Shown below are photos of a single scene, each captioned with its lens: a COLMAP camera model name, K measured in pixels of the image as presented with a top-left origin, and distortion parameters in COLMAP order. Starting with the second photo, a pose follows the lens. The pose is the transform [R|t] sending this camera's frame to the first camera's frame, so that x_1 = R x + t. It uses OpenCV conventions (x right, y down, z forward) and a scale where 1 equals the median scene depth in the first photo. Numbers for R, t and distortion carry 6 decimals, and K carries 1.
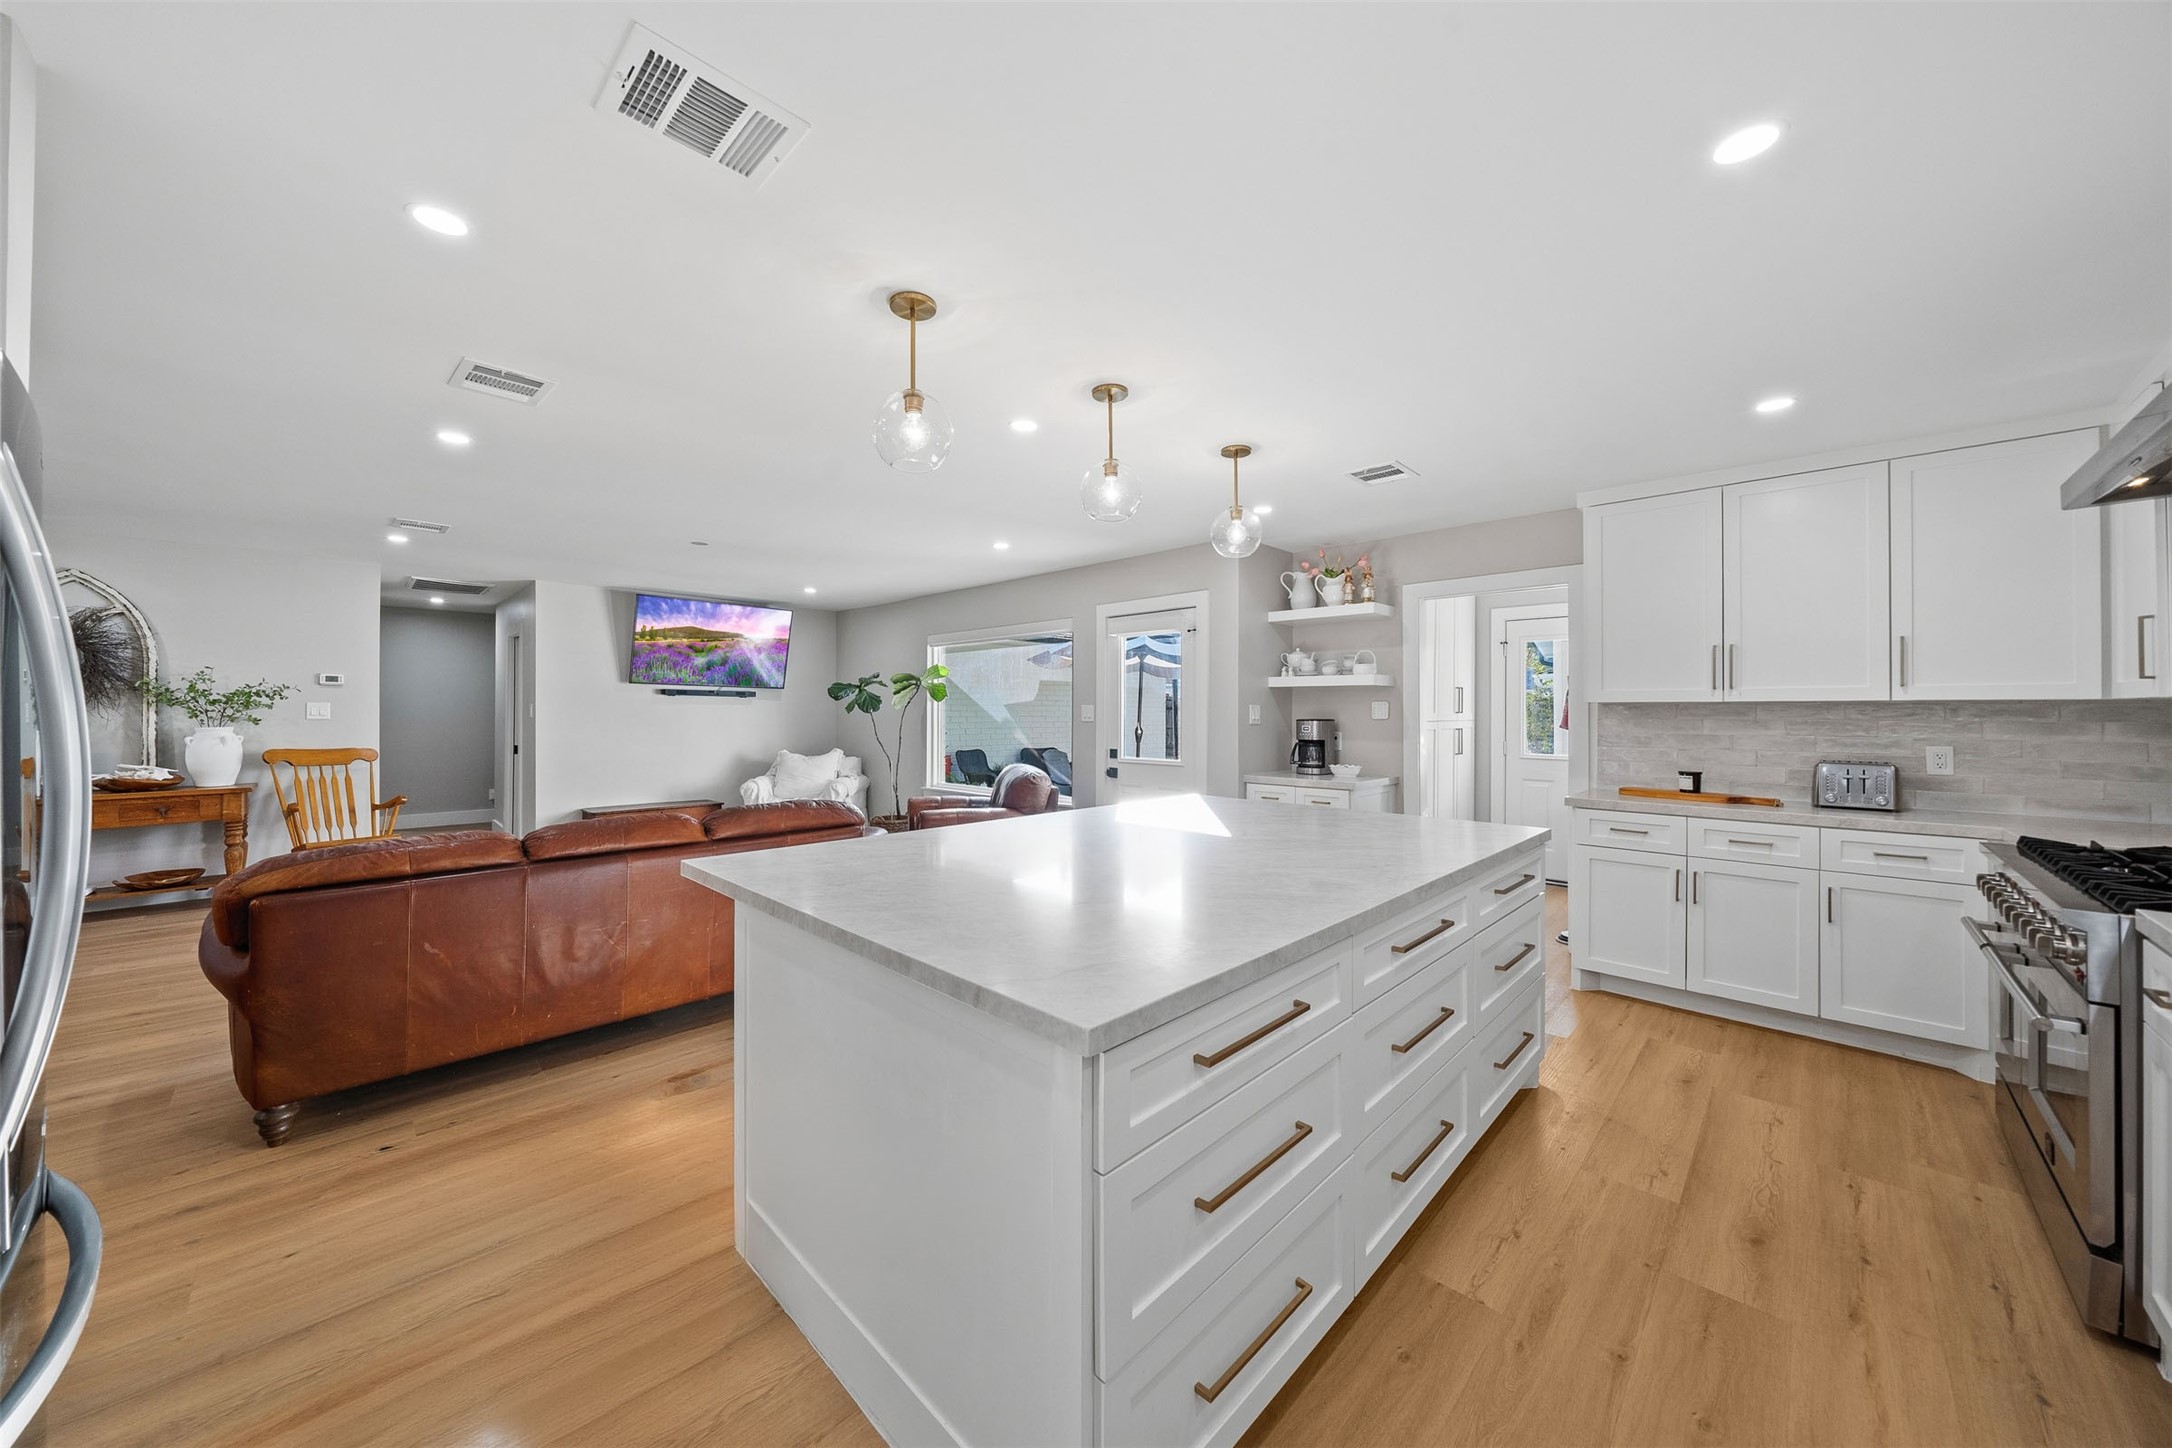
lens RADIAL K [[753.8, 0, 1070.7], [0, 753.8, 706.4], [0, 0, 1]] dist [-0.006999, 0.000445]
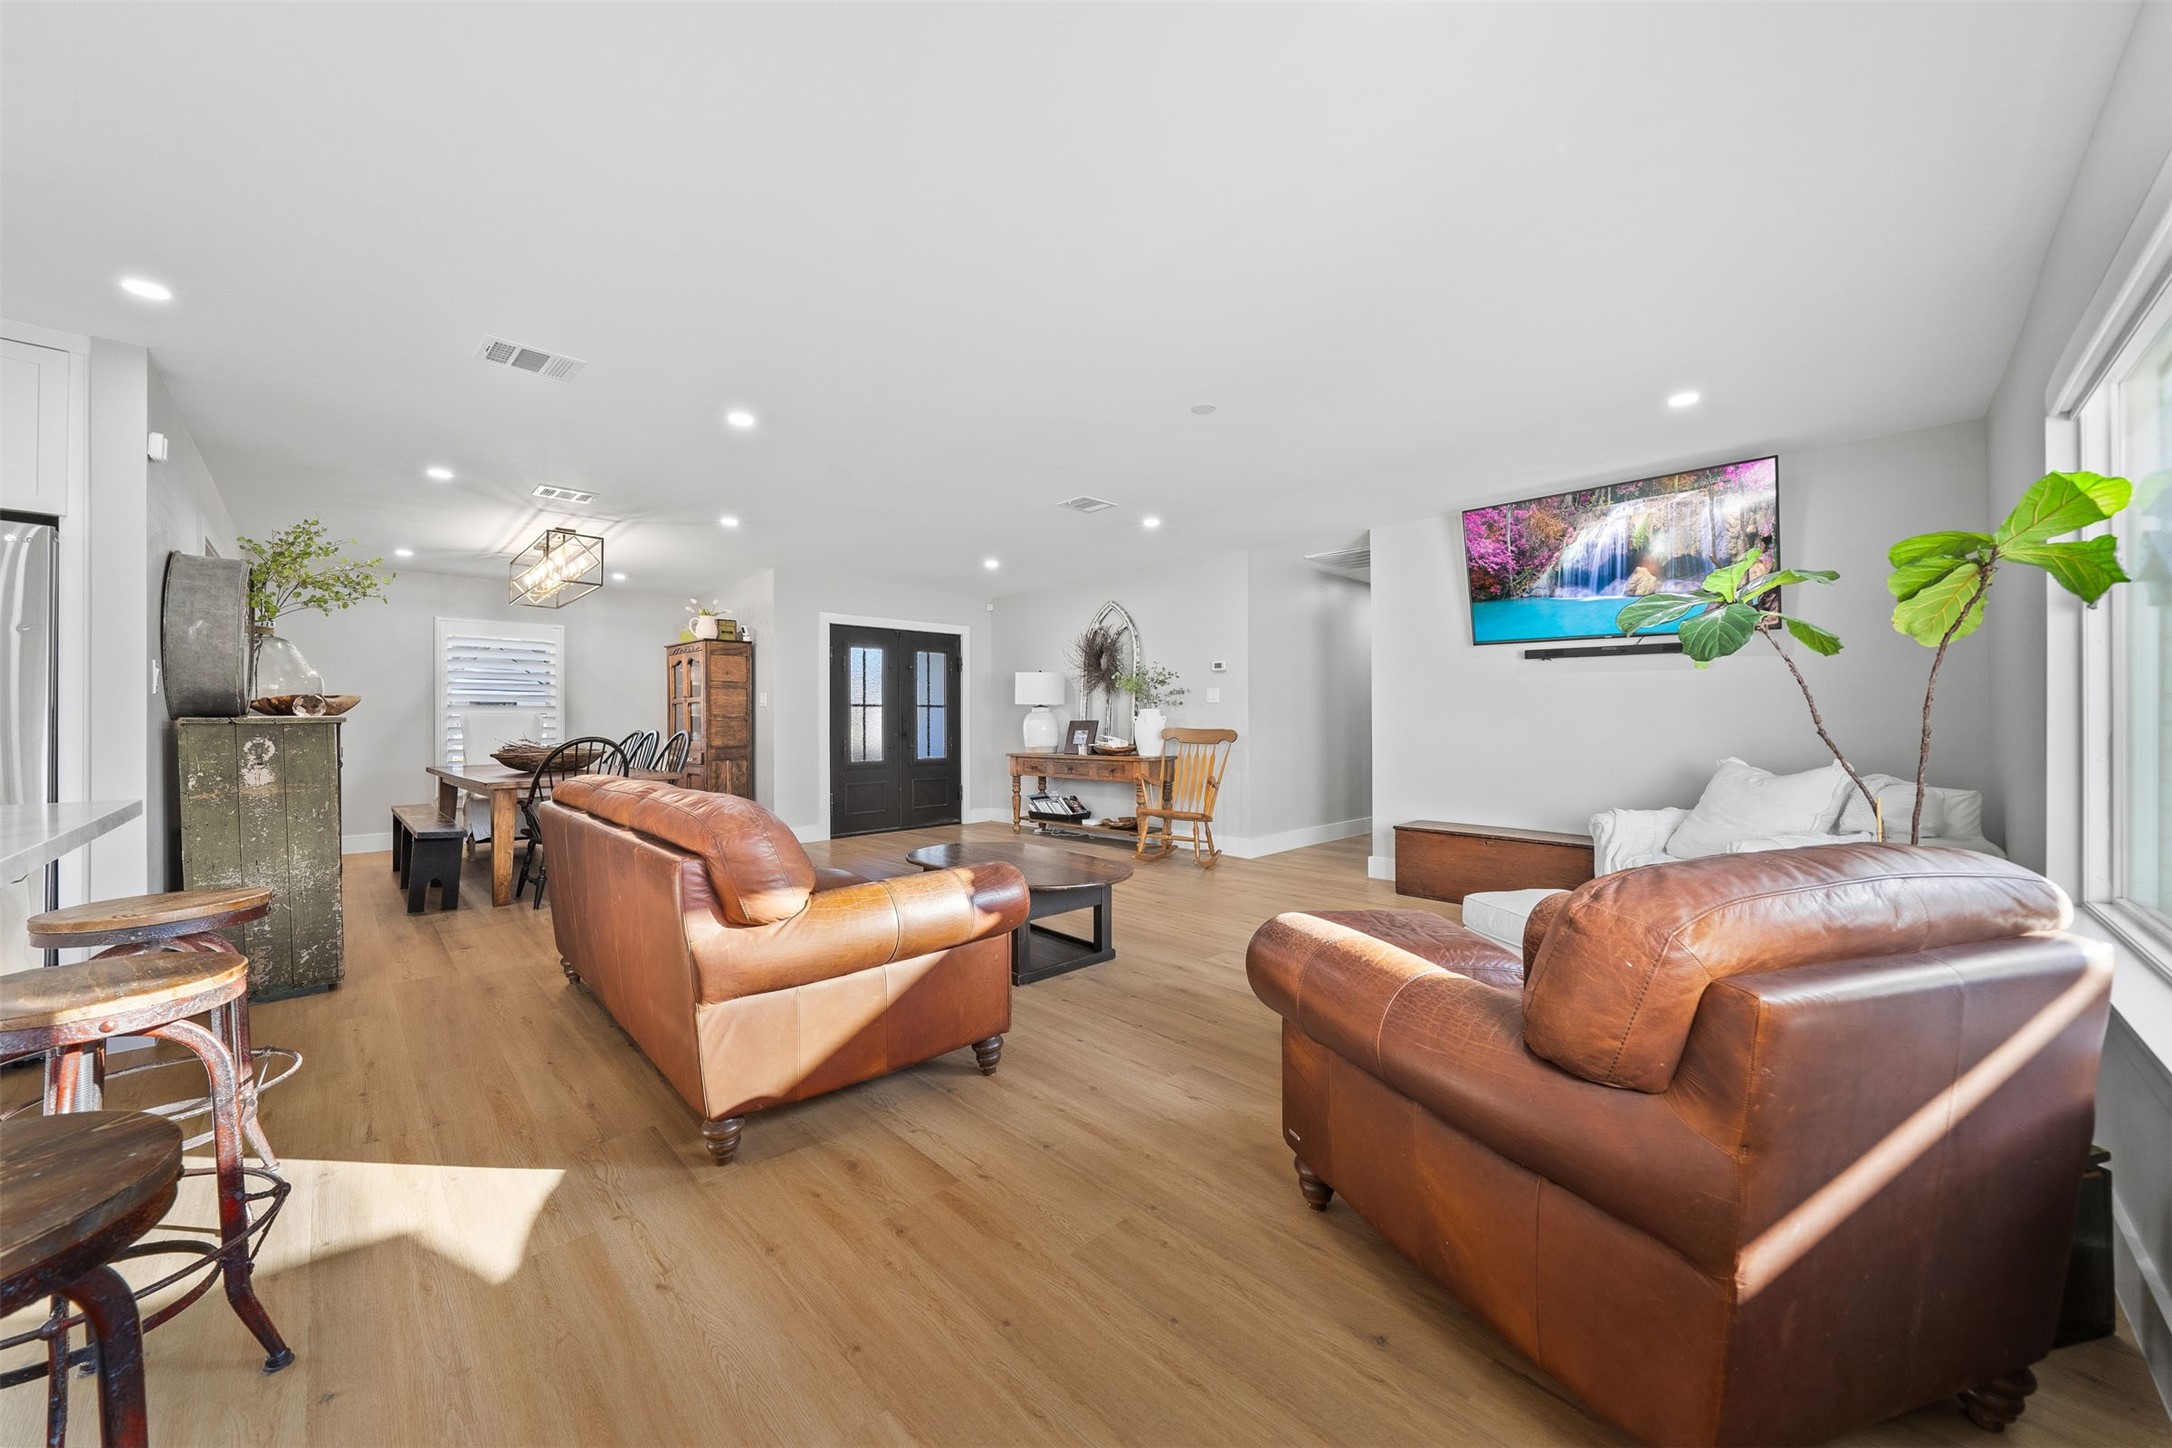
lens RADIAL K [[772.7, 0, 1081.0], [0, 772.7, 718.6], [0, 0, 1]] dist [-0.007578, -0.000200]
pose [[-0.013983, -0.004827, -0.999891, 0.273399], [0.008486, 0.999952, -0.004946, 0.080503], [0.999866, -0.008554, -0.013941, 1.452085]]
